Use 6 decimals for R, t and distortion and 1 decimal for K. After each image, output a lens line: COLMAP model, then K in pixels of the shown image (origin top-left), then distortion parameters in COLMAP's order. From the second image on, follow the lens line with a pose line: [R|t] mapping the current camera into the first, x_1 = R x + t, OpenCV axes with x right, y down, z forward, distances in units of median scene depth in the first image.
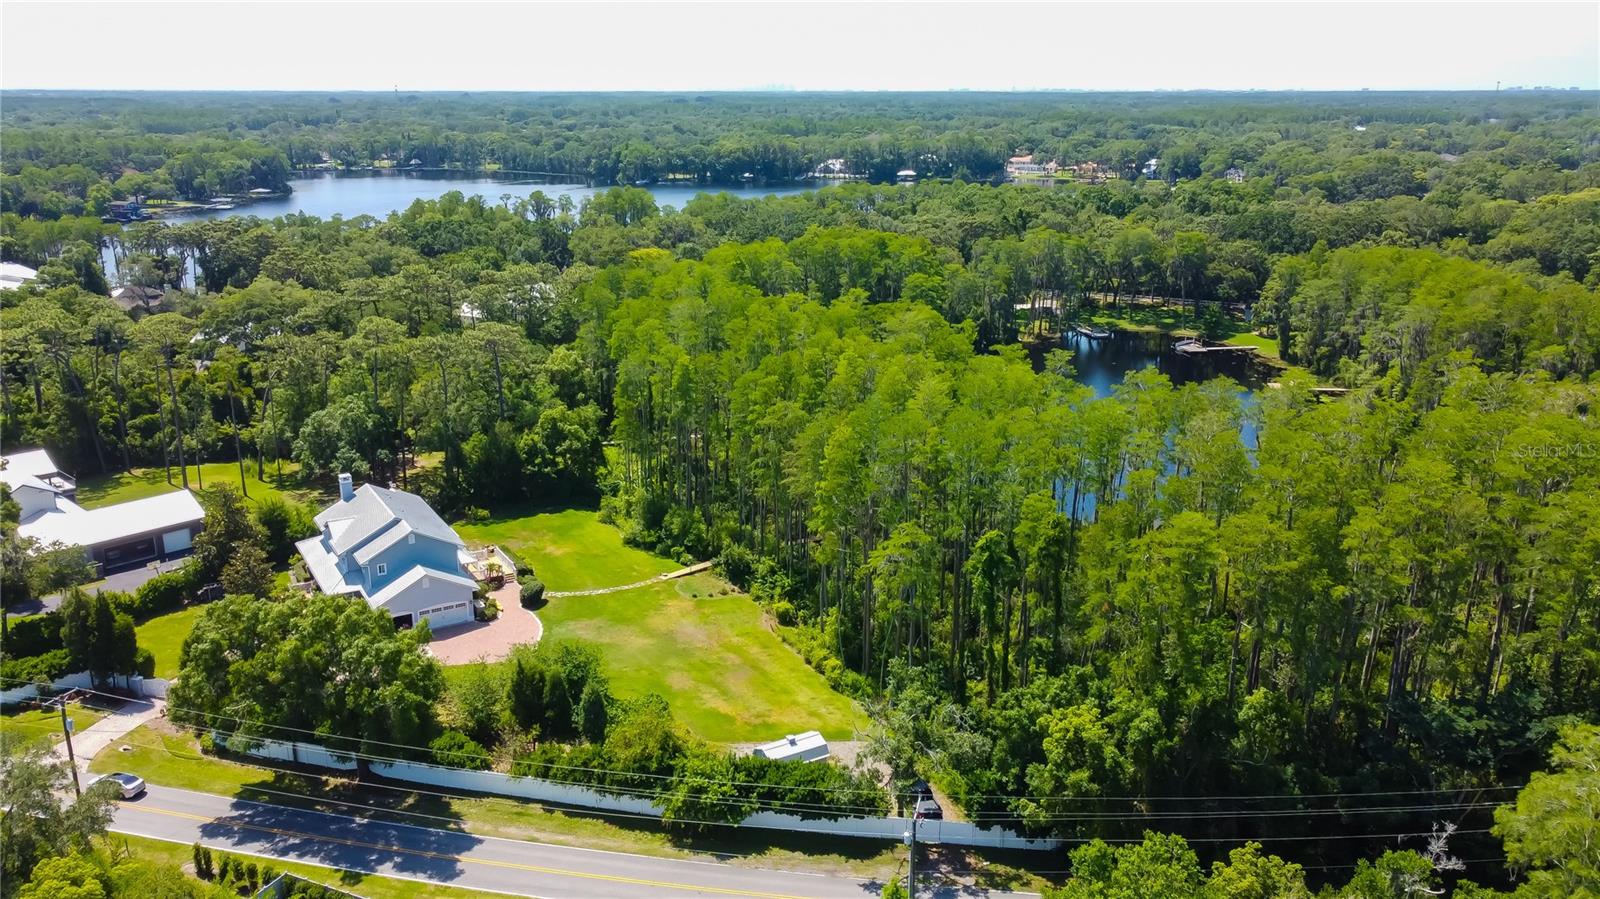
lens RADIAL K [[1257.4, 0, 800.0], [0, 1257.4, 449.5], [0, 0, 1]] dist [0.010457, 0.005824]
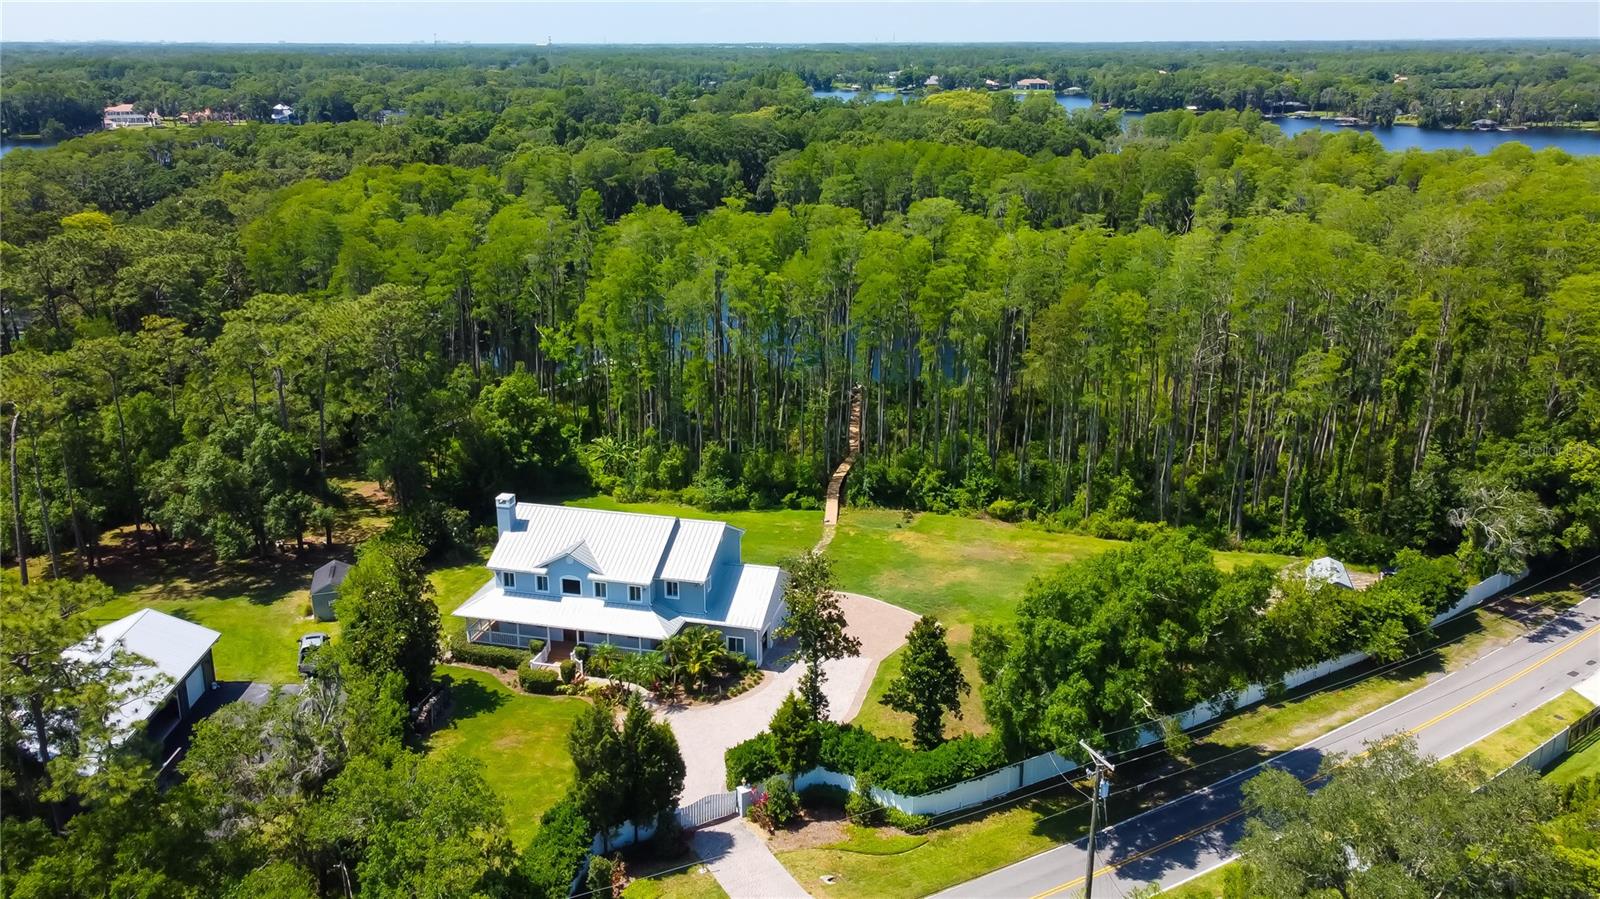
lens RADIAL K [[1257.4, 0, 800.0], [0, 1257.4, 449.5], [0, 0, 1]] dist [0.010457, 0.005824]
pose [[0.702314, -0.219375, 0.677222, -0.171319], [0.196813, 0.974088, 0.111435, -0.012188], [-0.684120, 0.055024, 0.727291, 0.090498]]
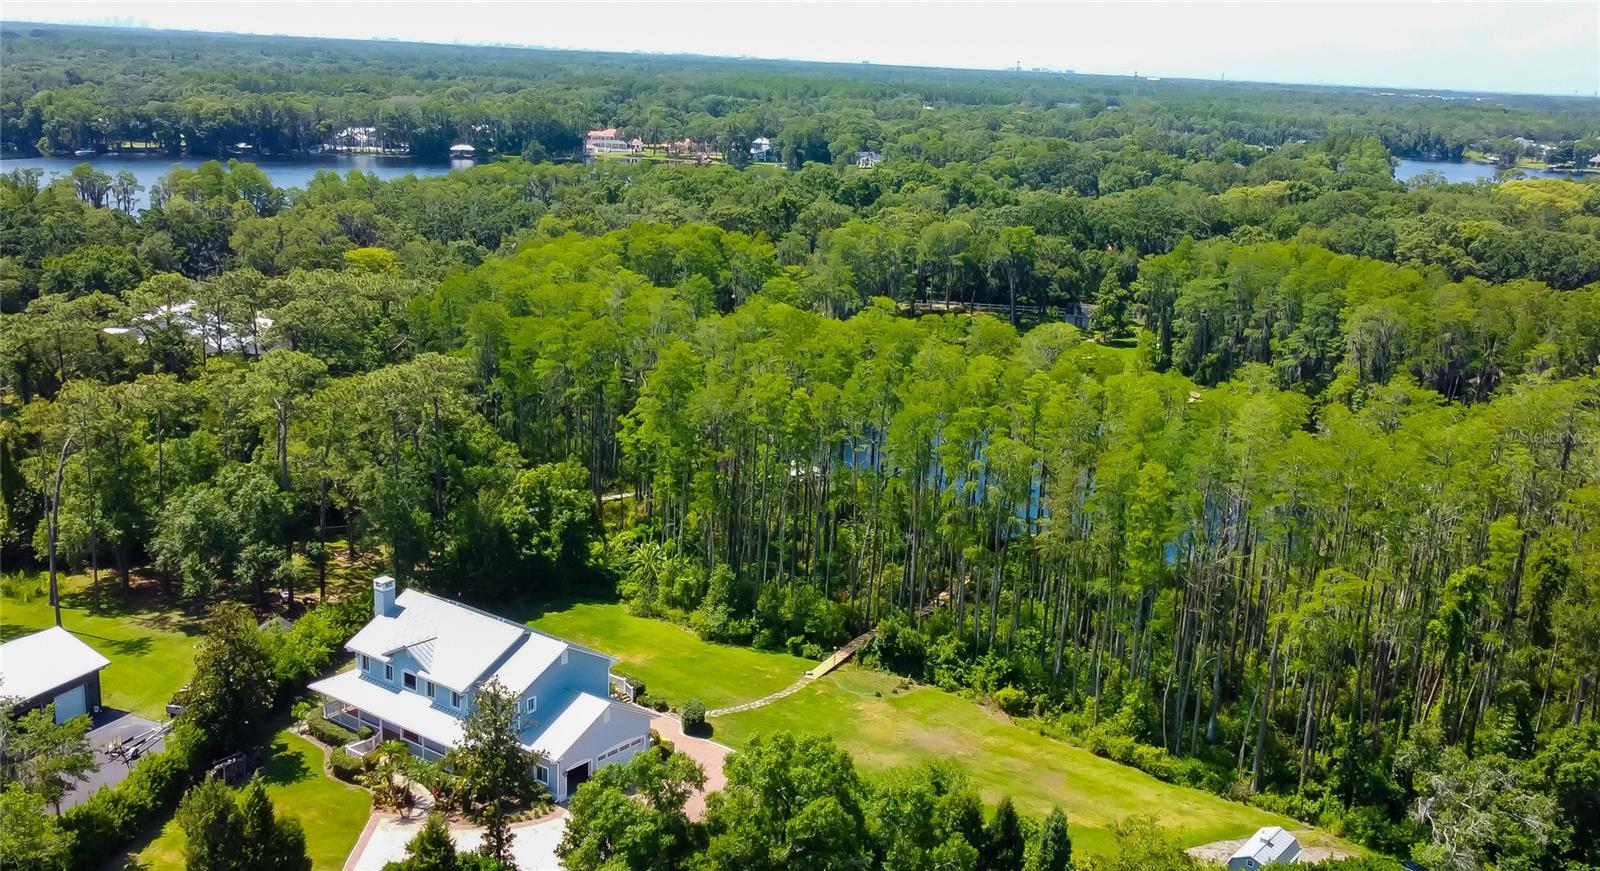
lens RADIAL K [[1565.2, 0, 850.0], [0, 1565.2, 492.3], [0, 0, 1]] dist [-0.029566, 0.098860]
pose [[0.918246, -0.064734, 0.390683, -0.109974], [0.064806, 0.997813, 0.013017, -0.005323], [-0.390671, 0.013366, 0.920433, 0.026015]]
